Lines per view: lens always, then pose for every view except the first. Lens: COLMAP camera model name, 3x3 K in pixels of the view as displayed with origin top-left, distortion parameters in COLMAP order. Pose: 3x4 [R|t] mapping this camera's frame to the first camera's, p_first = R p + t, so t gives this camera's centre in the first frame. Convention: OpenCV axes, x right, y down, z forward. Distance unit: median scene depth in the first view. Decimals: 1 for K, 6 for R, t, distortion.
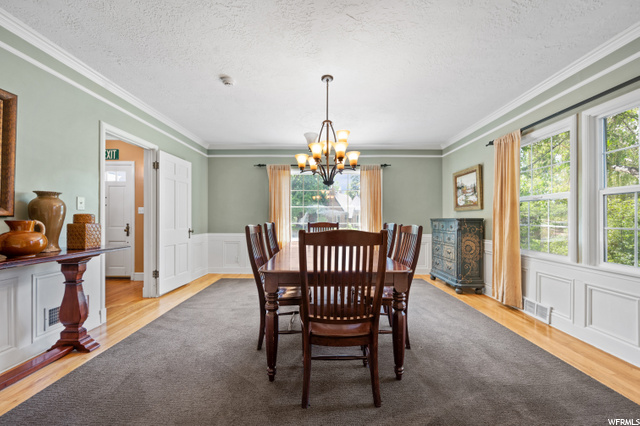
lens RADIAL K [[253.0, 0, 319.8], [0, 253.0, 218.1], [0, 0, 1]] dist [-0.004079, 0.000494]
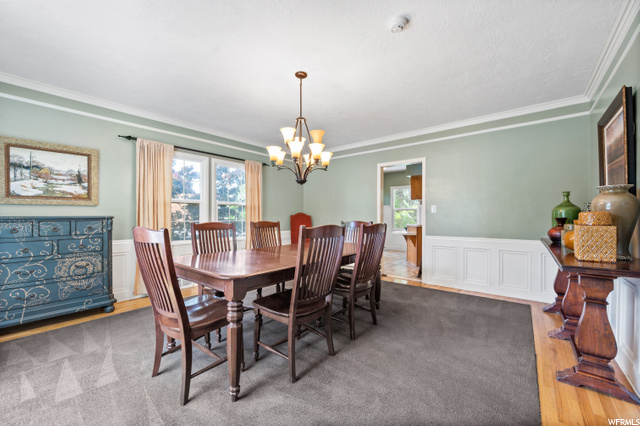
lens RADIAL K [[253.0, 0, 320.0], [0, 253.0, 216.0], [0, 0, 1]] dist [-0.004079, 0.000494]
pose [[-0.760609, 0.002086, 0.649207, -0.421318], [-0.002855, 0.999974, -0.006558, 0.002501], [-0.649204, -0.006842, -0.760584, 1.091820]]
